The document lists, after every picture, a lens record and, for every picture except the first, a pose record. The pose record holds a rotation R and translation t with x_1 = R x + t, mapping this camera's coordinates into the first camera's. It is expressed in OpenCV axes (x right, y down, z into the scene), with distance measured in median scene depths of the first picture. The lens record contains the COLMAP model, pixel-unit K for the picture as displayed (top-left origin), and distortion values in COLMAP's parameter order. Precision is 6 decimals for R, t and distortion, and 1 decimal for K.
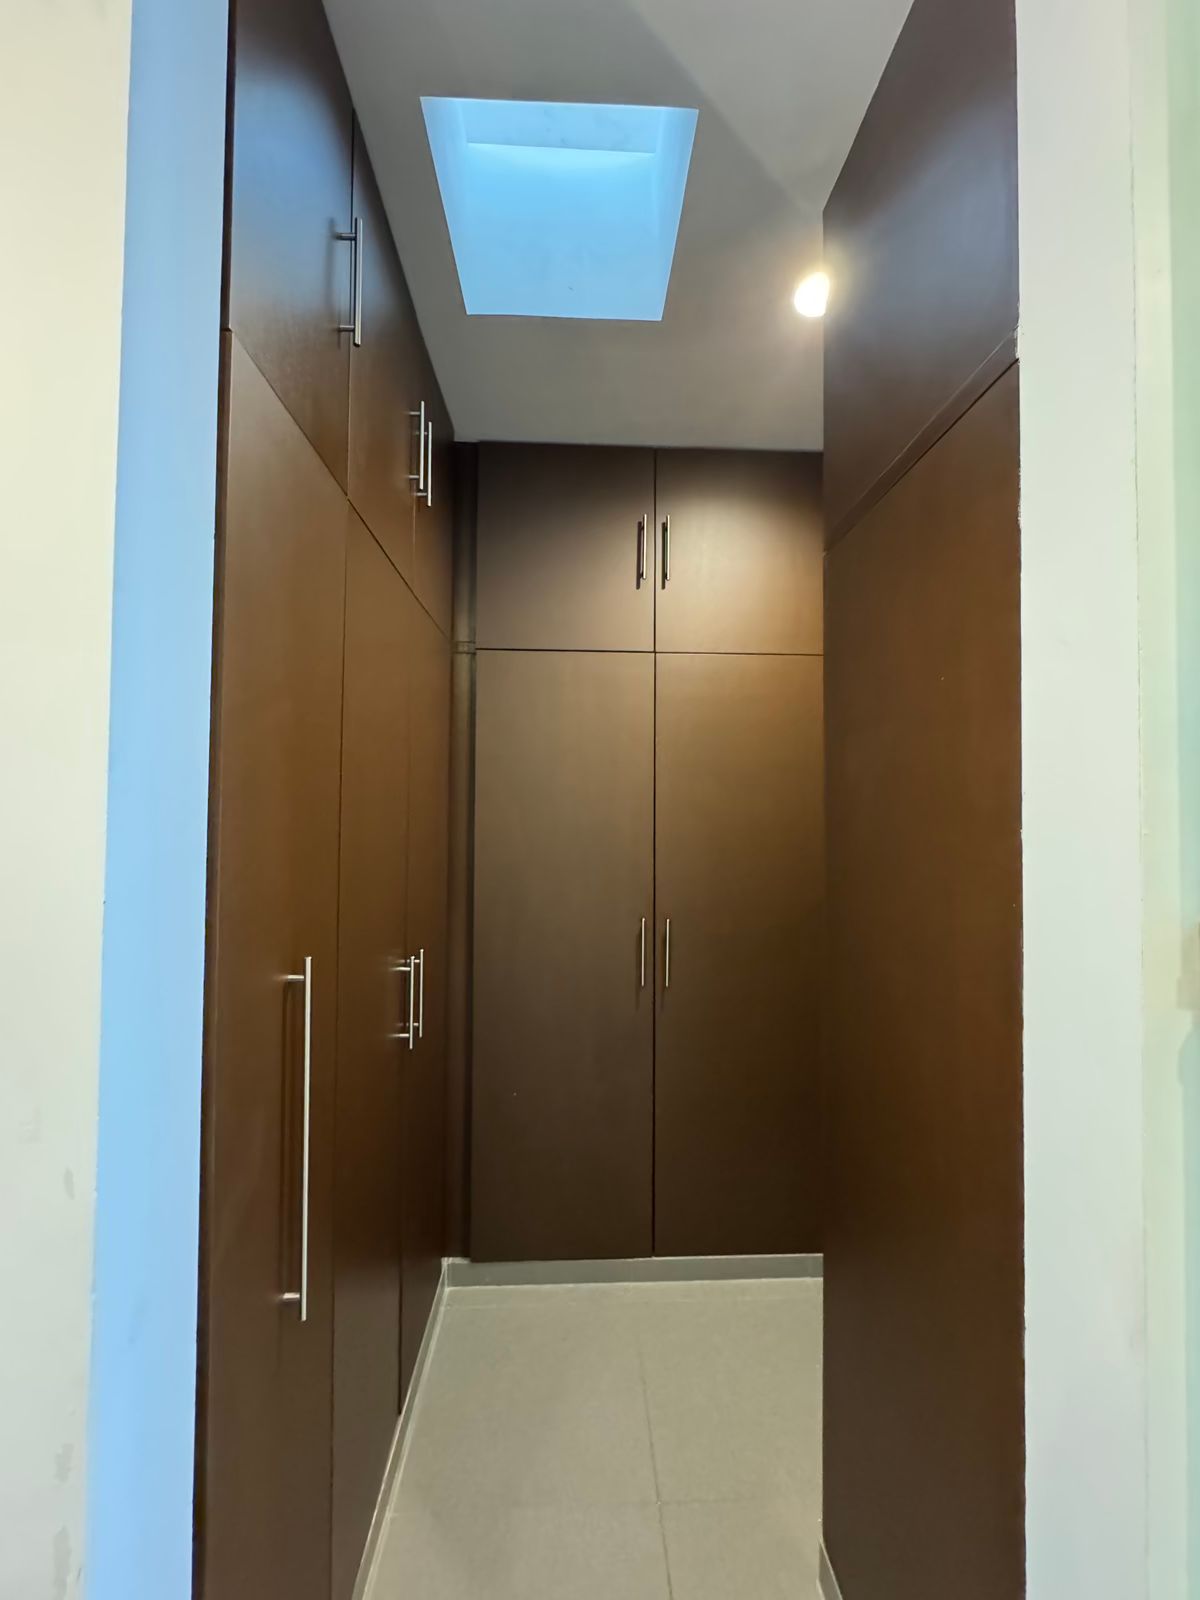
lens RADIAL K [[641.4, 0, 600.4], [0, 641.4, 800.8], [0, 0, 1]] dist [-0.002288, 0.000554]
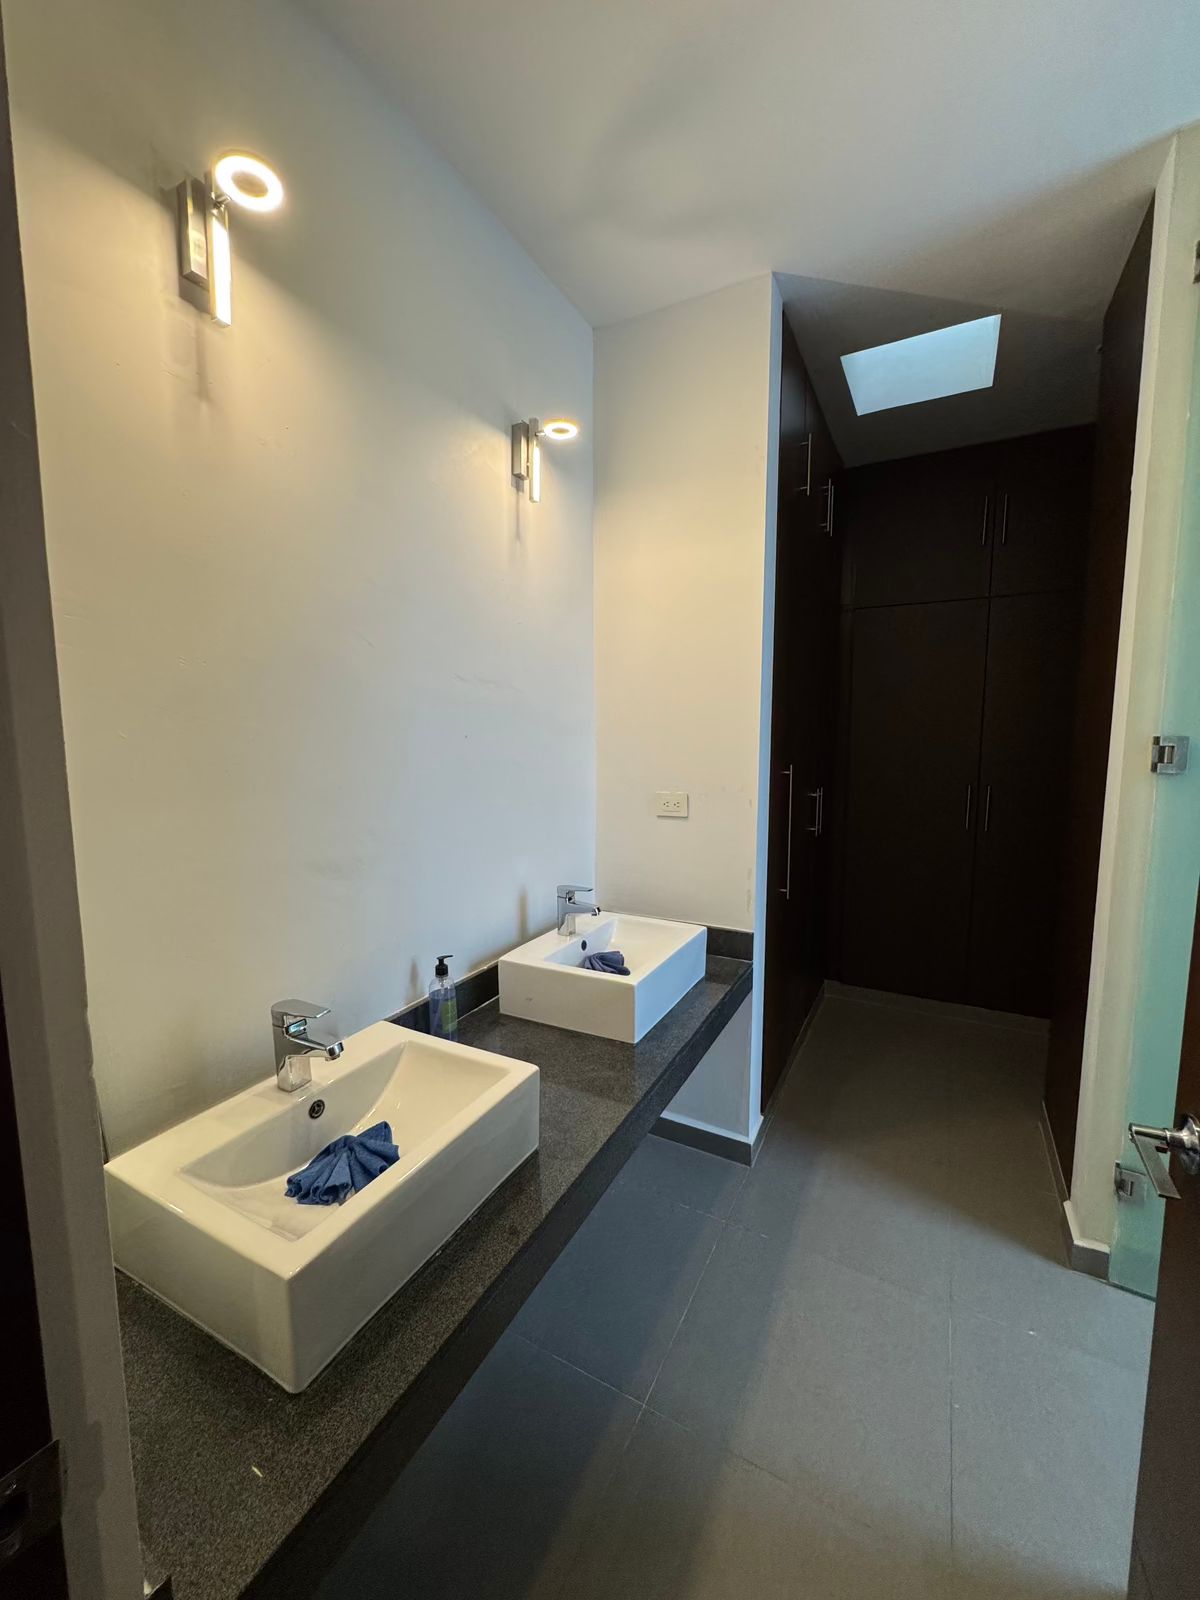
lens RADIAL K [[641.4, 0, 605.6], [0, 641.4, 799.6], [0, 0, 1]] dist [-0.002288, 0.000554]
pose [[0.861002, 0.046301, -0.506489, 0.125594], [0.022340, 0.991444, 0.128611, 0.019065], [0.508110, -0.122049, 0.852601, -0.926968]]
